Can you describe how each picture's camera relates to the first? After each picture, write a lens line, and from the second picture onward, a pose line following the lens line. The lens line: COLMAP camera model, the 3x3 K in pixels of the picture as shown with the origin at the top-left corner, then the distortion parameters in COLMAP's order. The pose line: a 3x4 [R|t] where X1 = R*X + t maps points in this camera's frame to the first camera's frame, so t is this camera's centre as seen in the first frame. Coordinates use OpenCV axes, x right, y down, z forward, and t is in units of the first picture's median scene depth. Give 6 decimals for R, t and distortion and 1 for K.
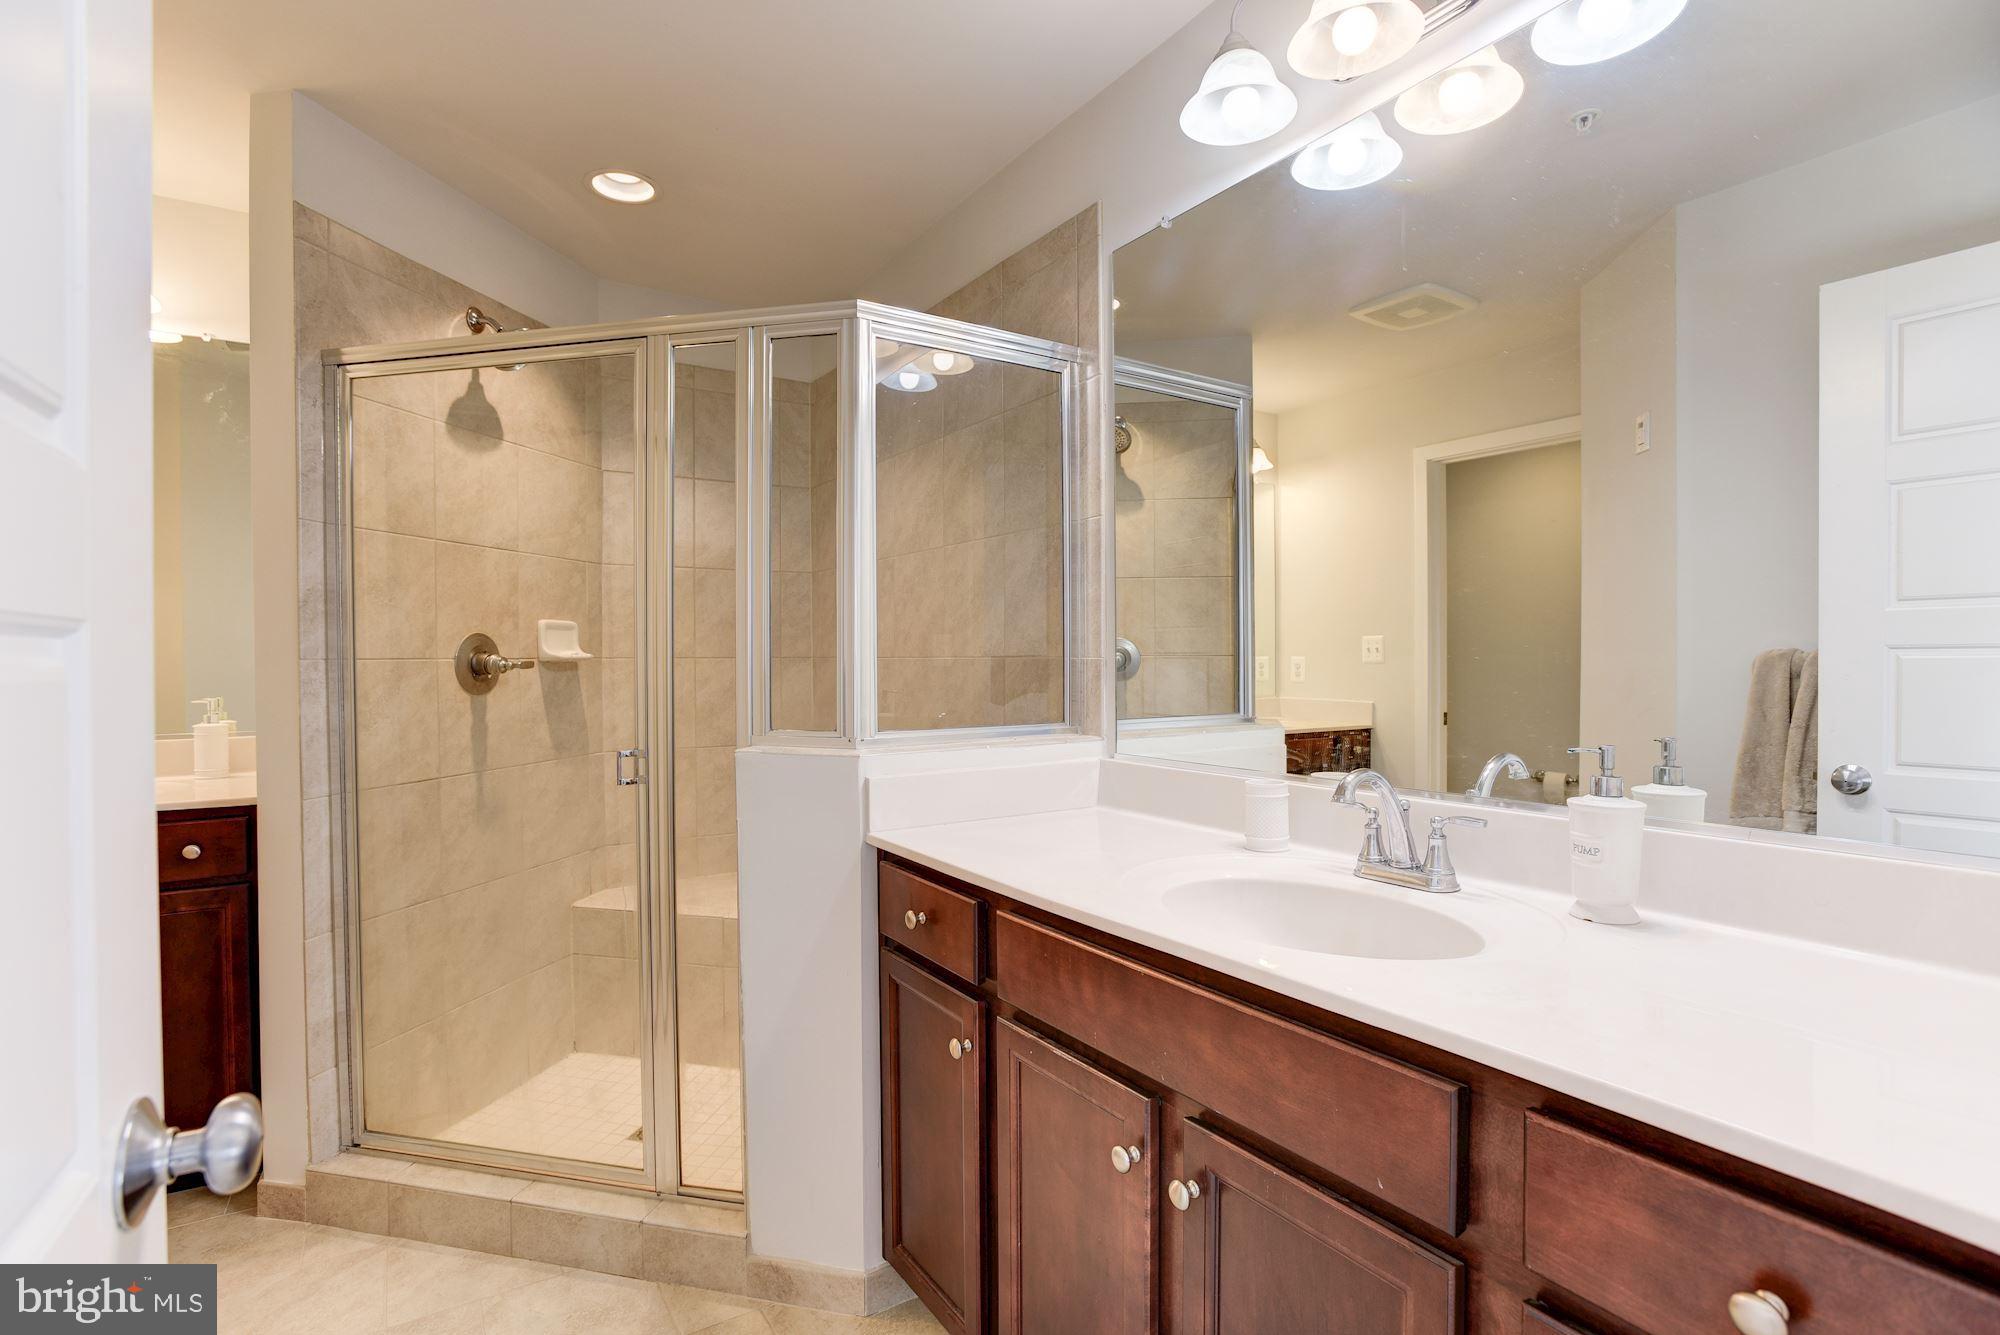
lens RADIAL K [[954.6, 0, 998.6], [0, 954.6, 674.5], [0, 0, 1]] dist [-0.038388, 0.013308]
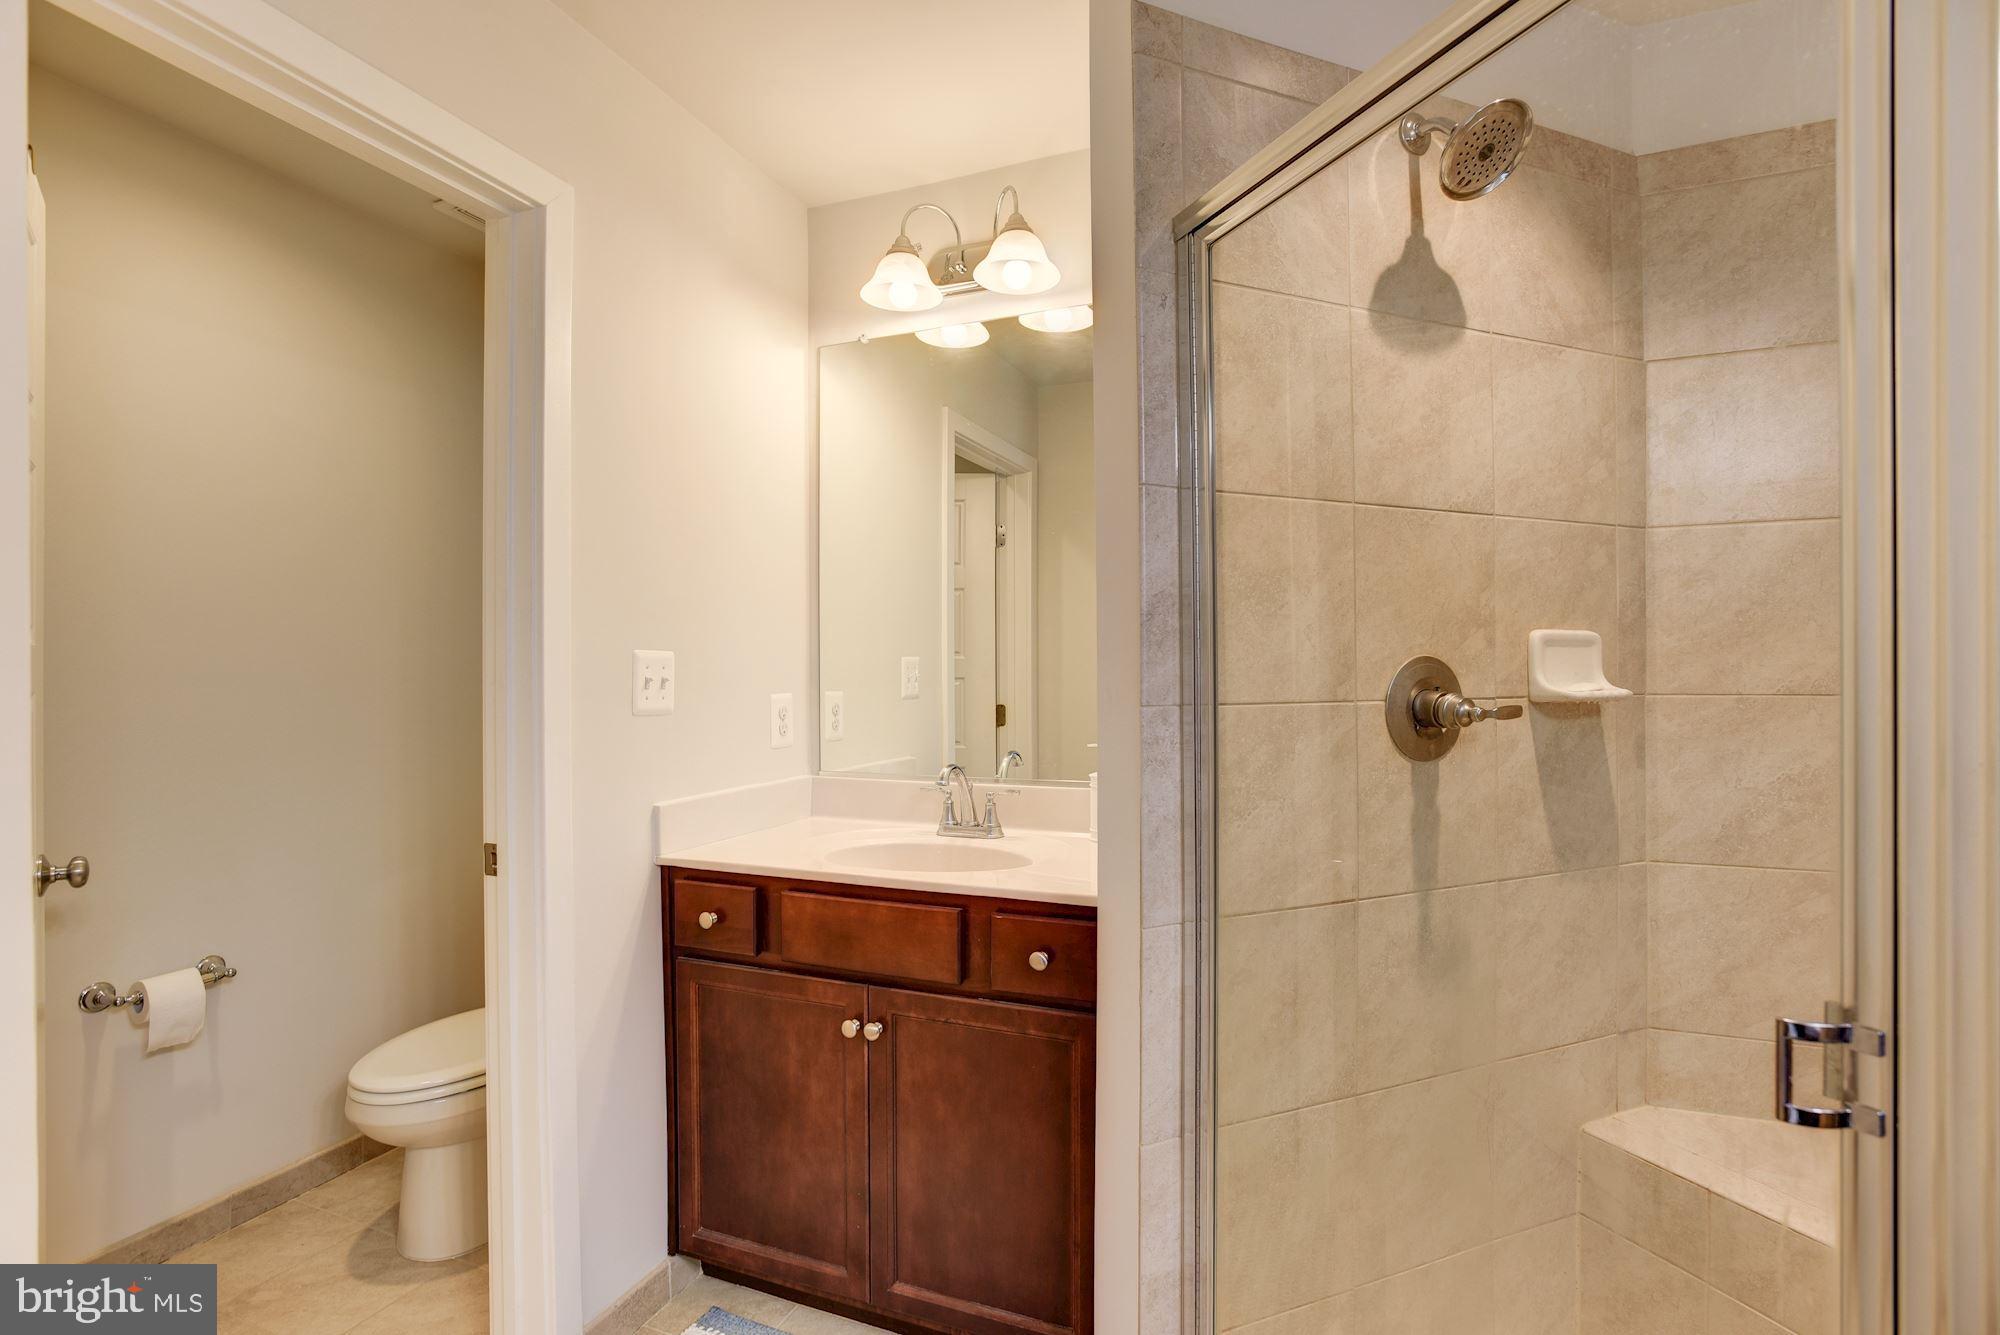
lens RADIAL K [[954.6, 0, 979.4], [0, 954.6, 671.4], [0, 0, 1]] dist [-0.038388, 0.013308]
pose [[0.561689, -0.002665, -0.827344, -0.216989], [-0.012070, 0.999862, -0.011415, -0.024354], [0.827261, 0.016398, 0.561579, 0.436335]]
